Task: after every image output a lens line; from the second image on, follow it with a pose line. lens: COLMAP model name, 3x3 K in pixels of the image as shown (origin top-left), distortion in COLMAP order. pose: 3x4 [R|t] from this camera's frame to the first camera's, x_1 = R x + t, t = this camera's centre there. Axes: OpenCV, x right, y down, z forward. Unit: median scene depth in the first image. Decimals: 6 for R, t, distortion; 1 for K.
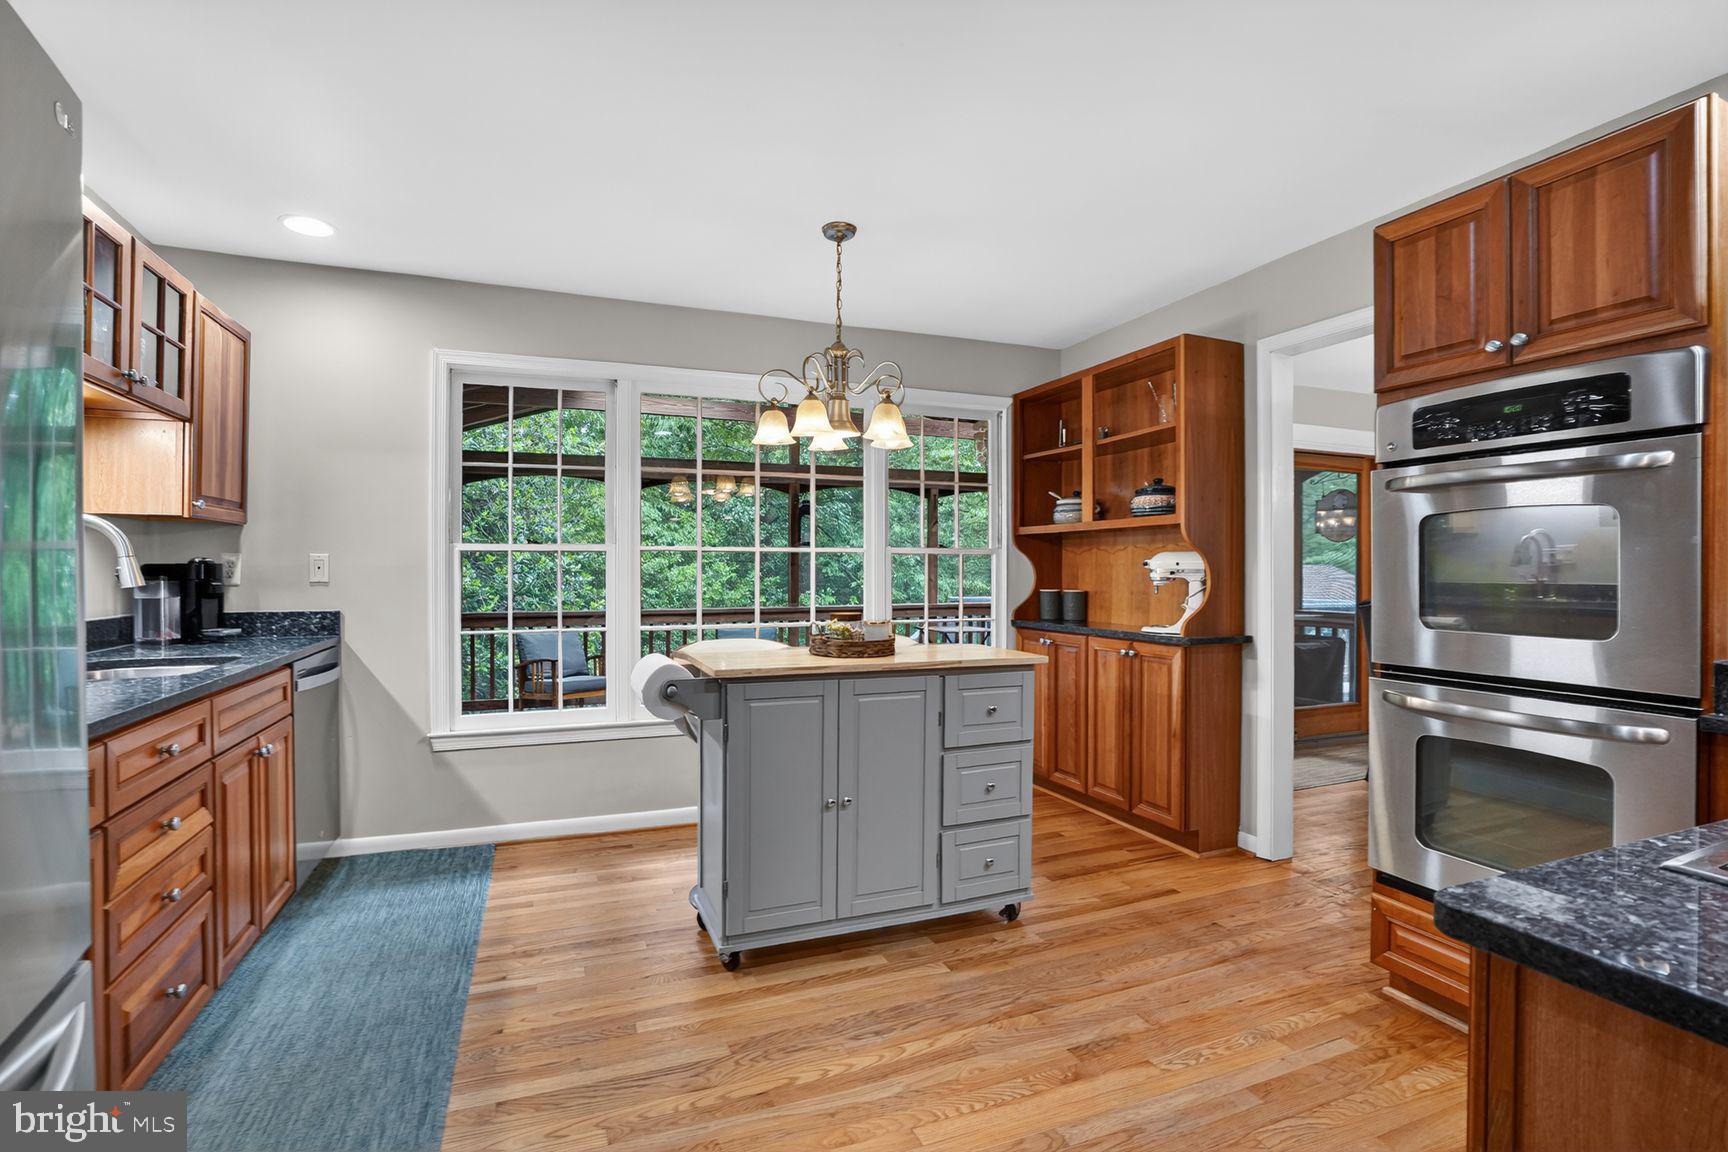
lens RADIAL K [[822.8, 0, 863.5], [0, 822.8, 567.1], [0, 0, 1]] dist [-0.001695, -0.000102]
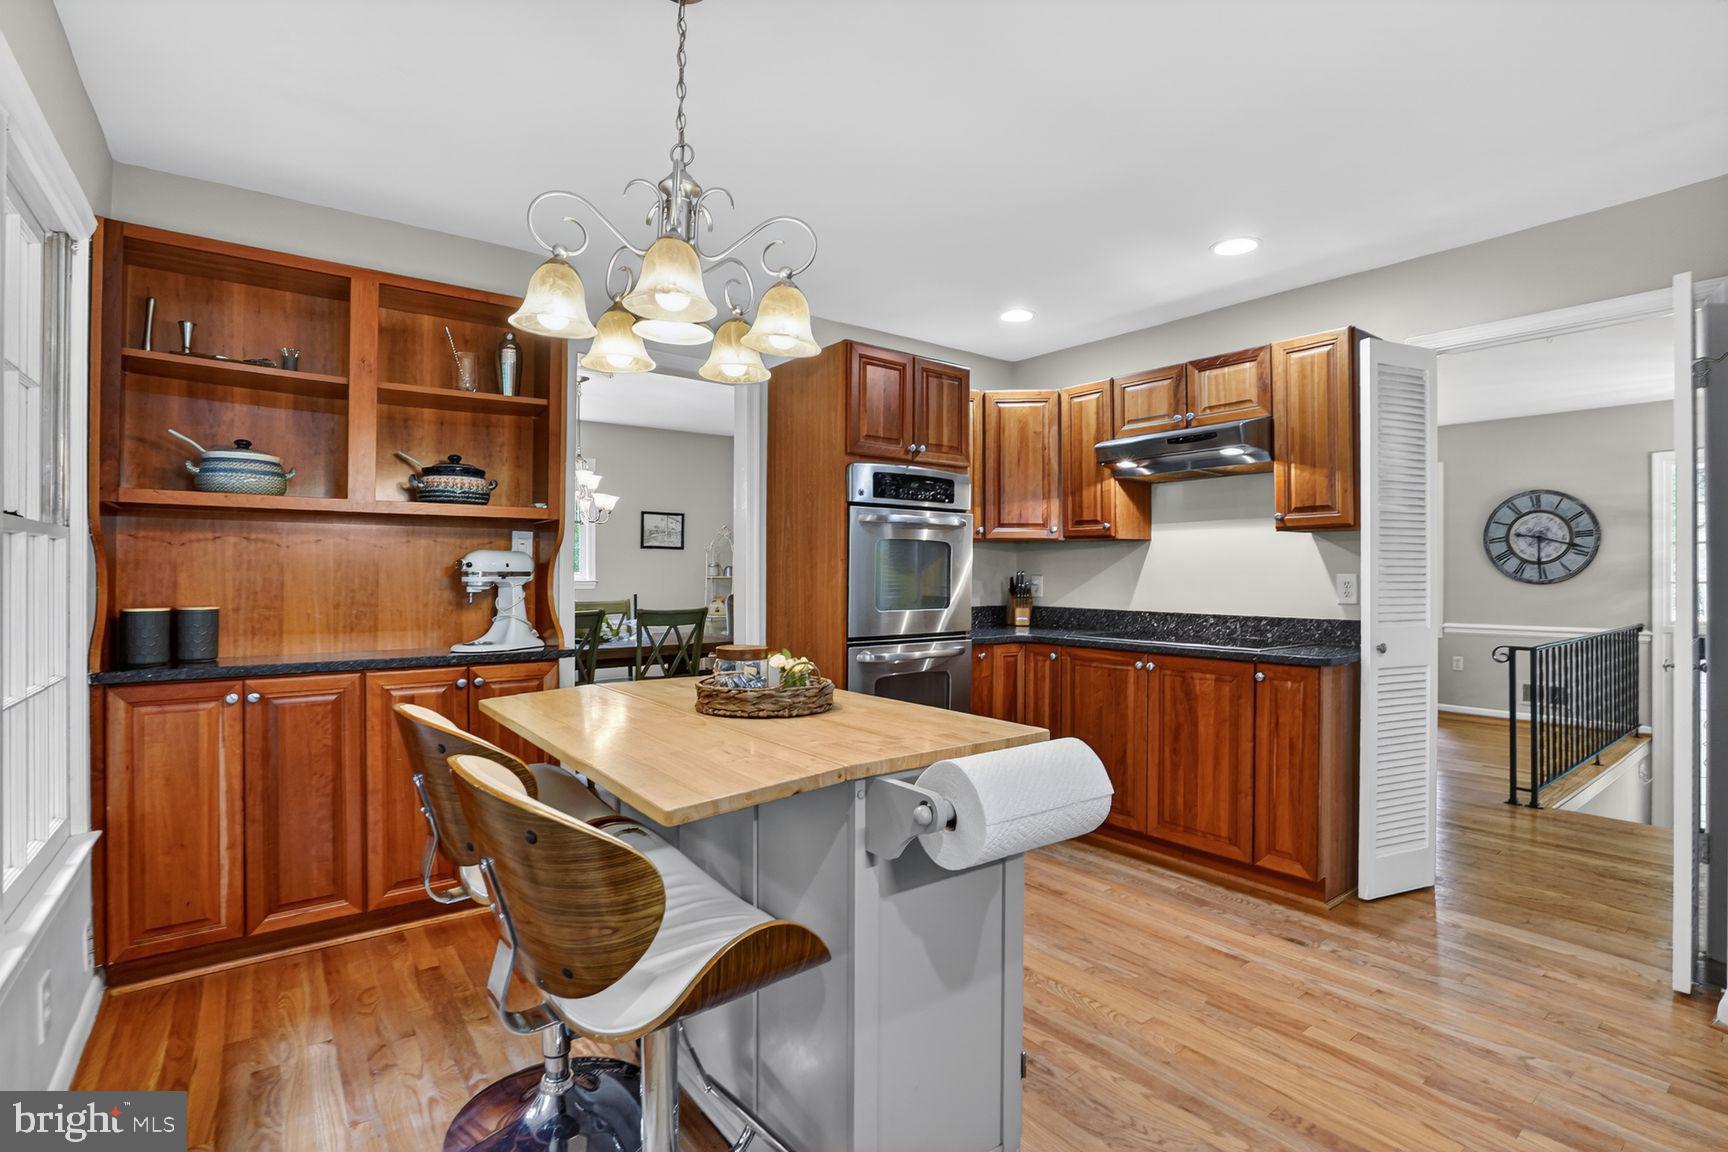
lens RADIAL K [[822.8, 0, 863.5], [0, 822.8, 567.1], [0, 0, 1]] dist [-0.001695, -0.000102]
pose [[-0.249456, 0.000985, 0.968386, -0.501892], [-0.007344, 0.999969, -0.002909, -0.002293], [-0.968358, -0.007837, -0.249441, 0.830162]]
